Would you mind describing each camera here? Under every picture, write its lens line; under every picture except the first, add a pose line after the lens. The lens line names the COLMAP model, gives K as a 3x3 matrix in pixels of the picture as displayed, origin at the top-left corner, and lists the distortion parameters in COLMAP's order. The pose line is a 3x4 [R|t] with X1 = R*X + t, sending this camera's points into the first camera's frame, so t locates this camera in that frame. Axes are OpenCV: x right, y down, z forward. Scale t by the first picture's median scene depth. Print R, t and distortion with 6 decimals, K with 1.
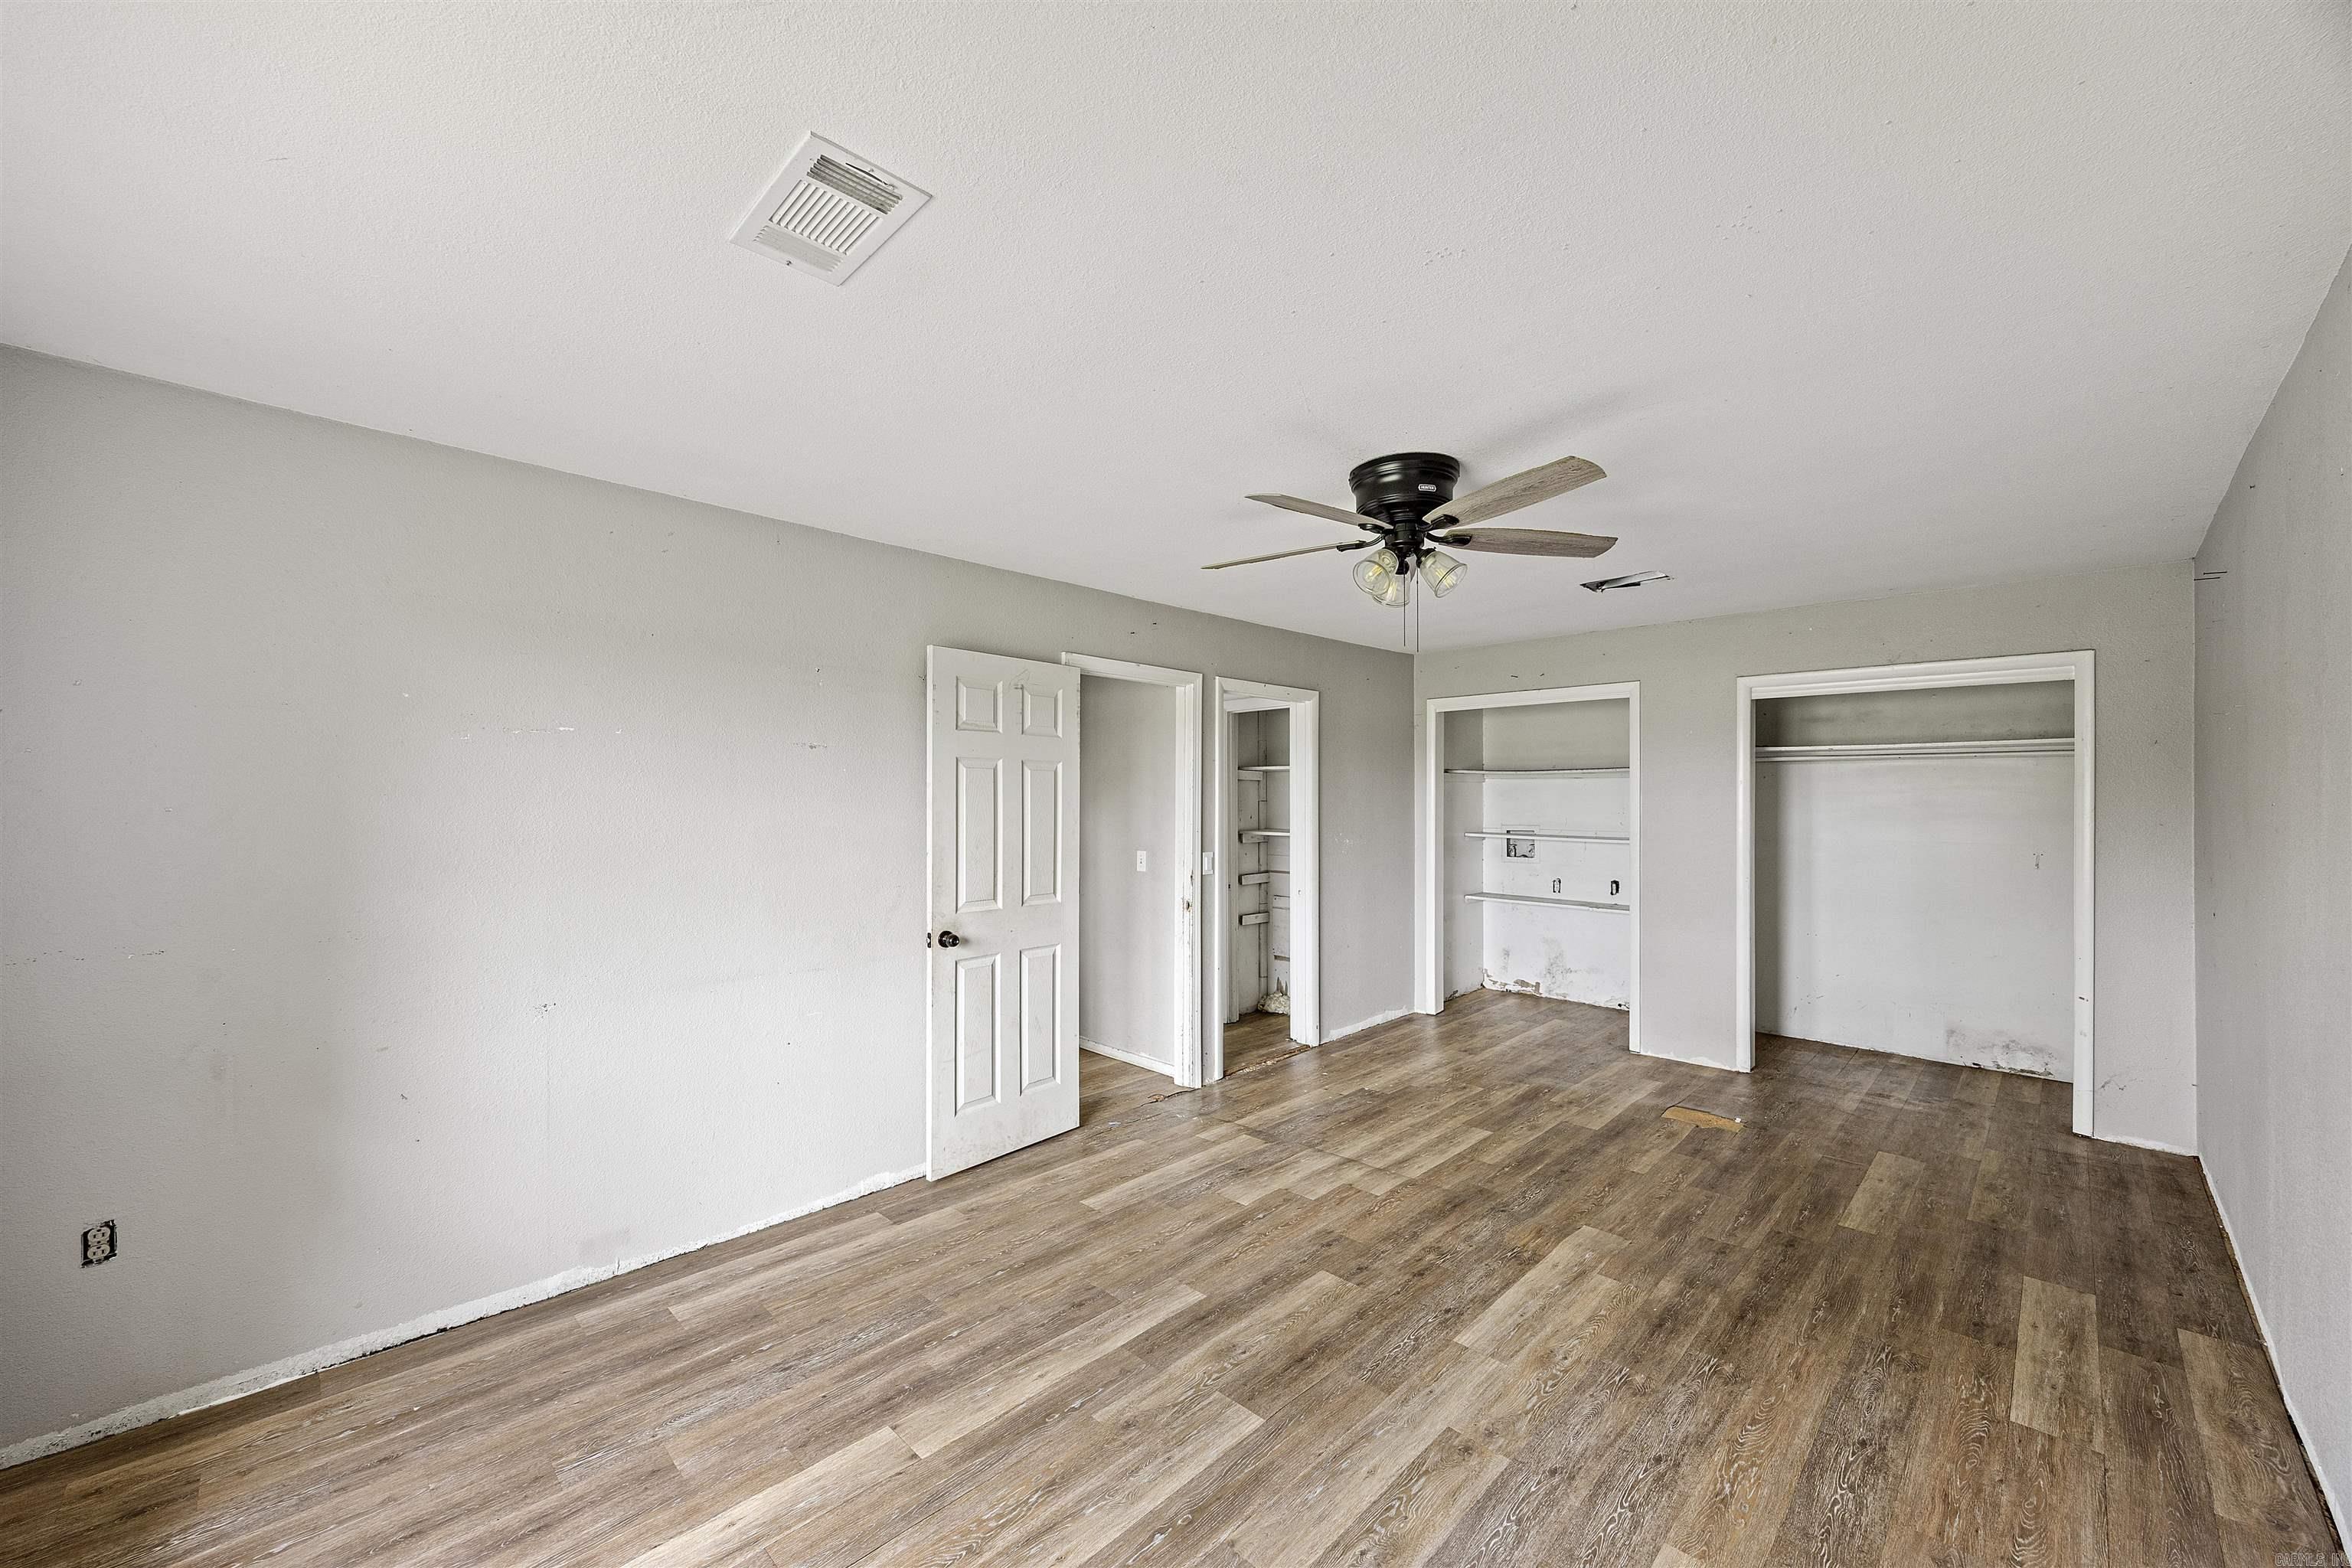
lens RADIAL K [[900.7, 0, 1170.0], [0, 900.7, 801.4], [0, 0, 1]] dist [-0.005584, -0.000371]
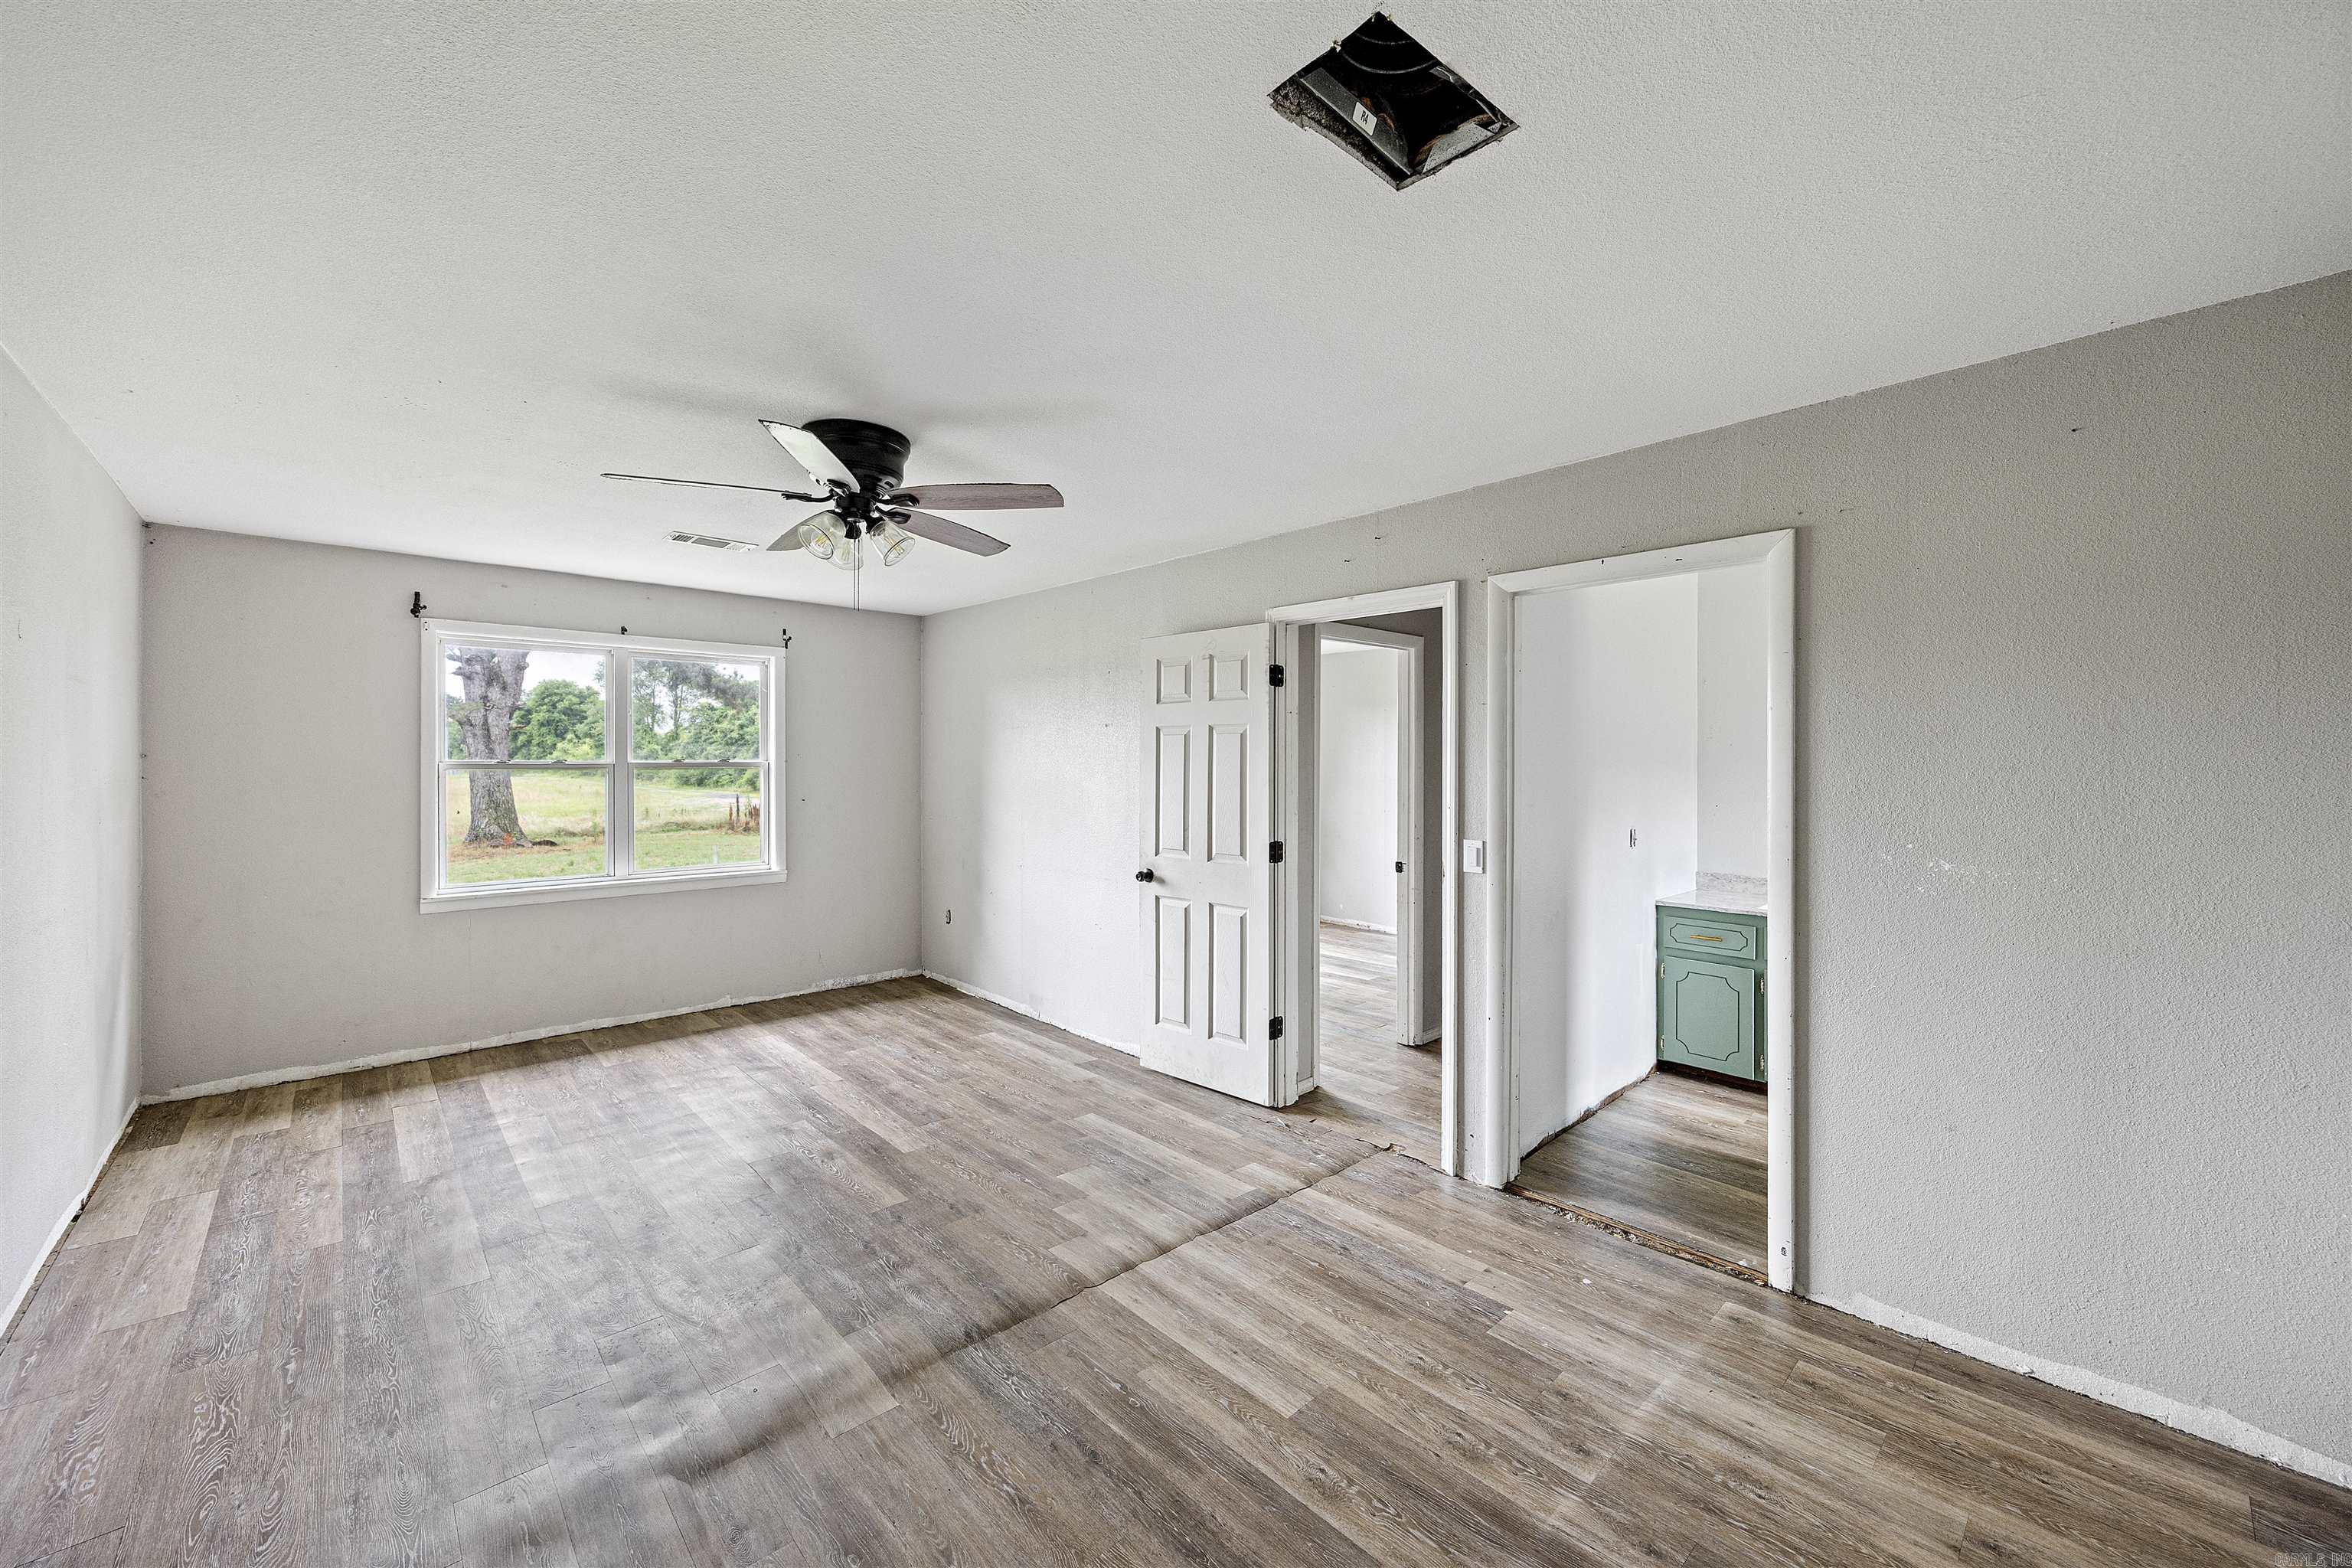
lens RADIAL K [[900.7, 0, 1183.1], [0, 900.7, 771.8], [0, 0, 1]] dist [-0.005584, -0.000371]
pose [[-0.030893, 0.005990, -0.999505, 1.026607], [-0.006001, 0.999963, 0.006179, 0.003359], [0.999505, 0.006189, -0.030856, 1.136227]]
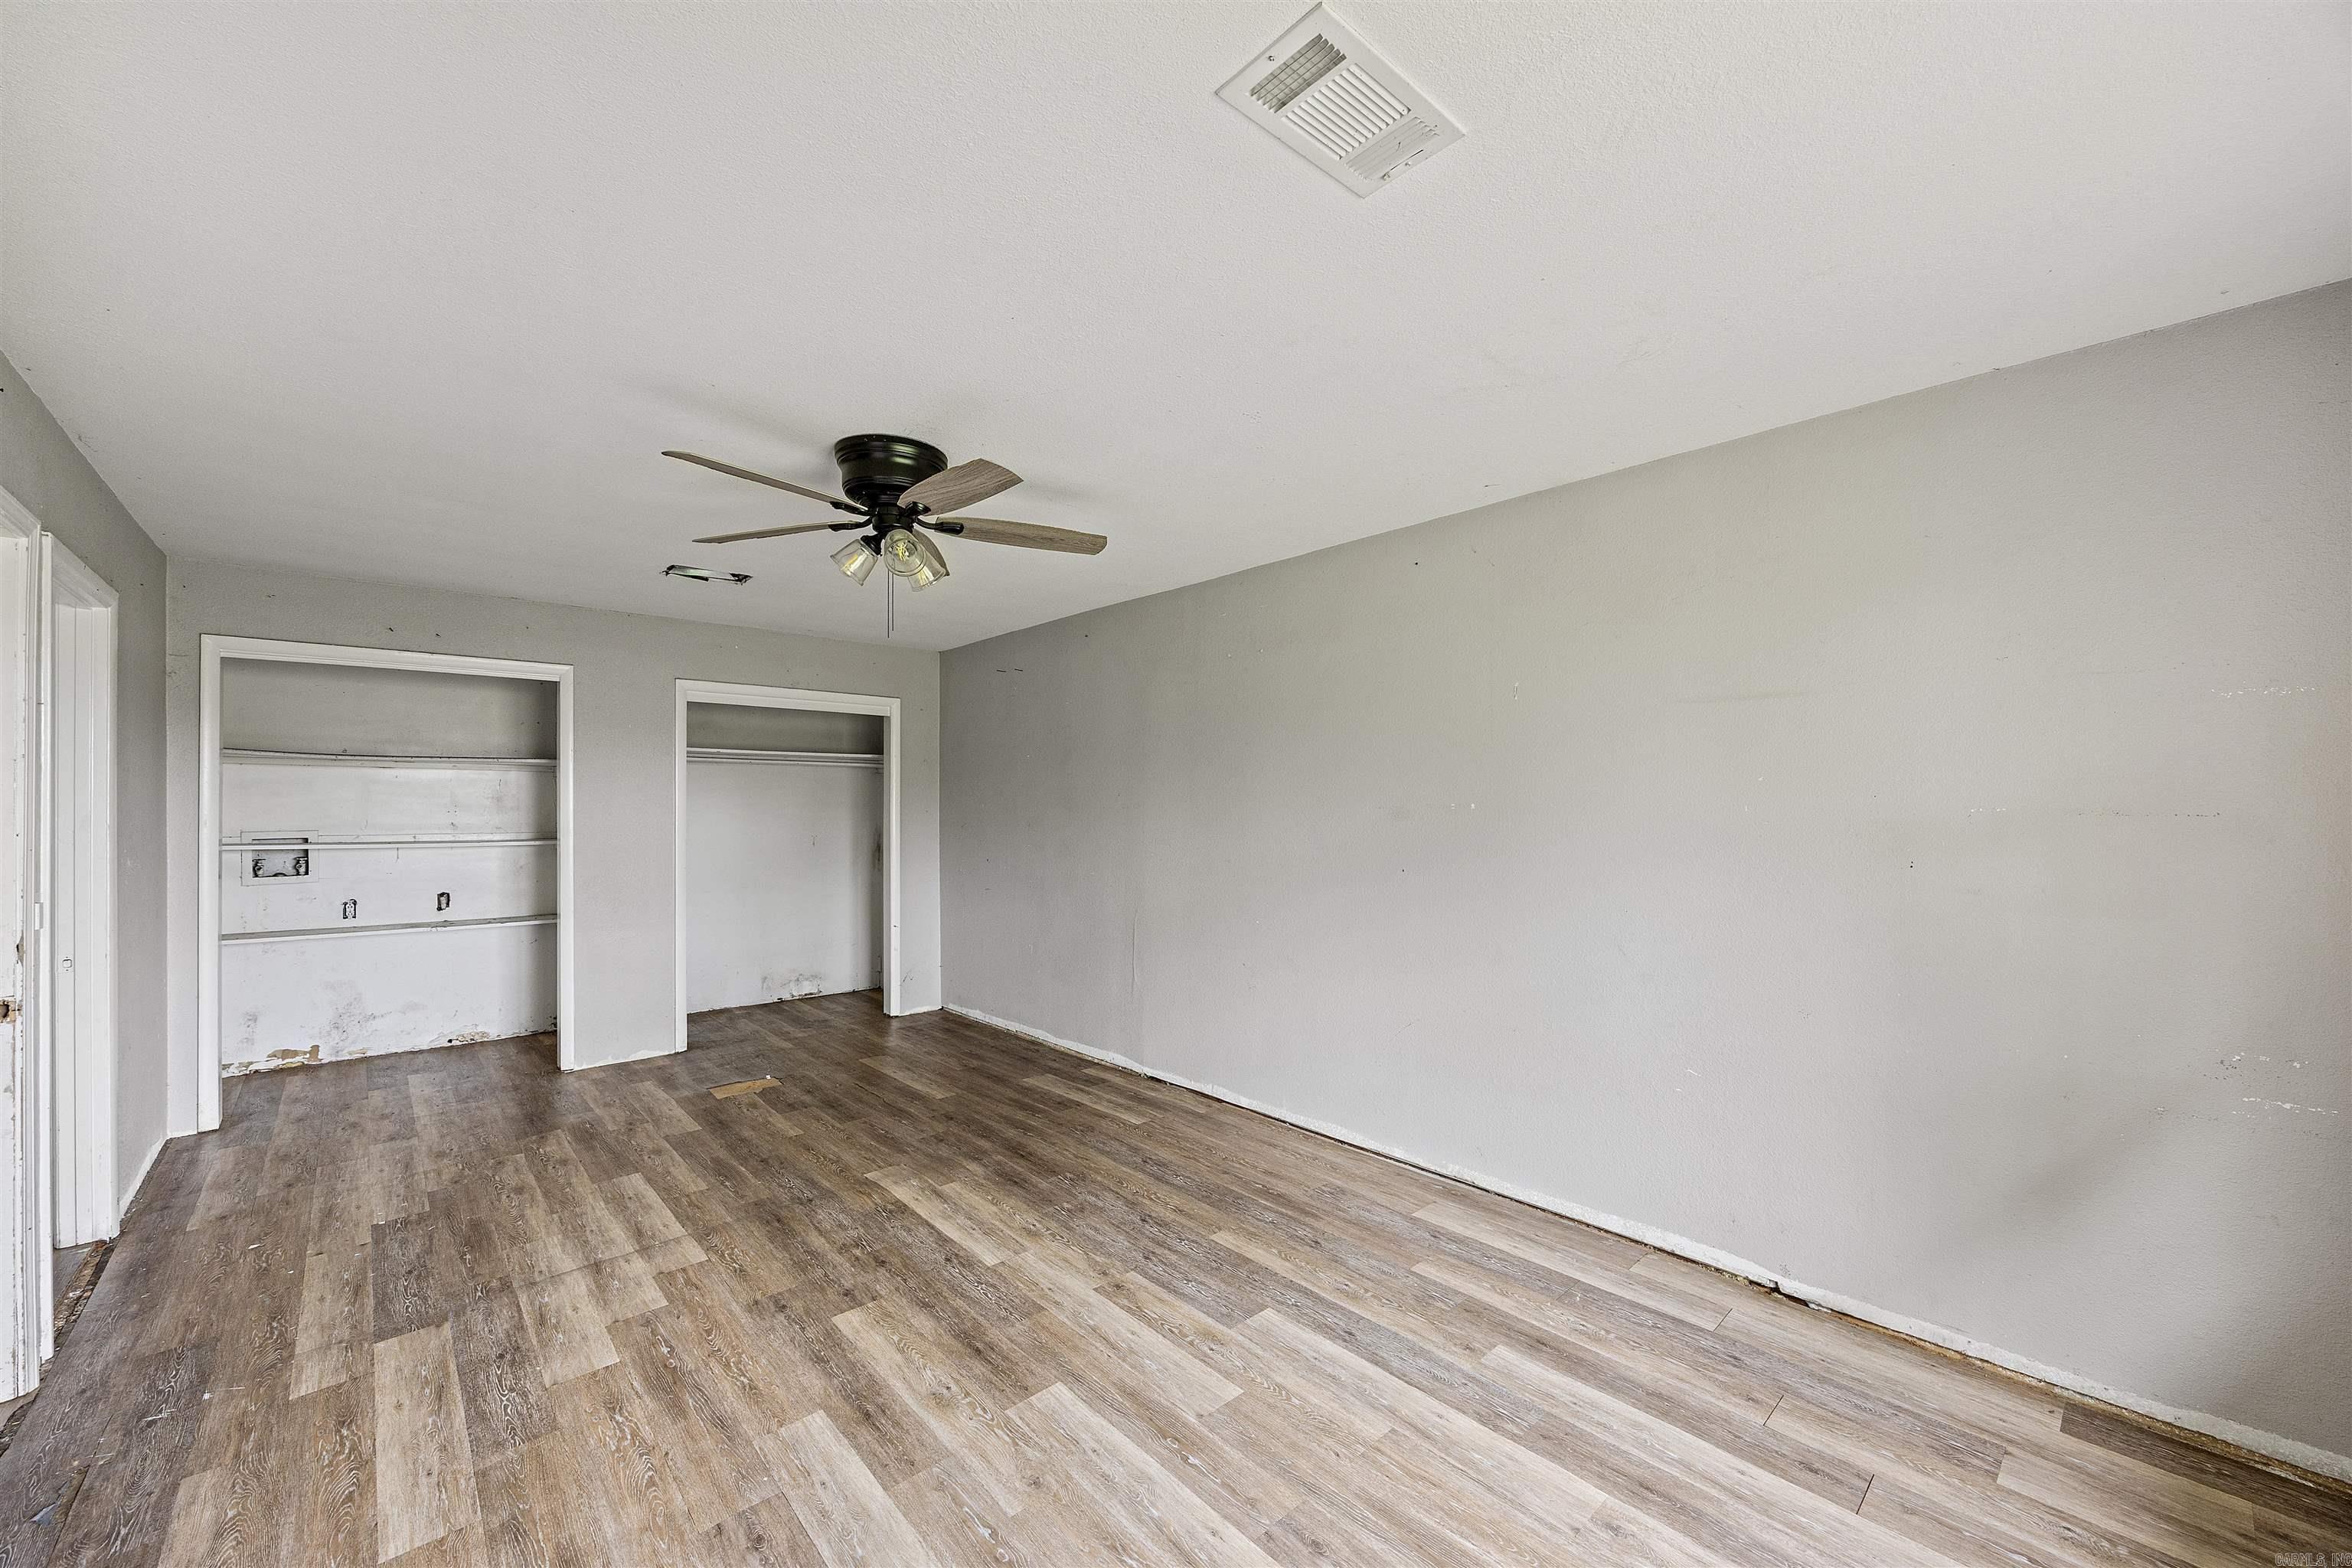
lens RADIAL K [[900.7, 0, 1196.3], [0, 900.7, 806.1], [0, 0, 1]] dist [-0.005584, -0.000371]
pose [[0.035650, -0.003878, 0.999357, -0.582872], [0.006394, 0.999973, 0.003653, 0.015887], [-0.999344, 0.006260, 0.035674, 0.509593]]
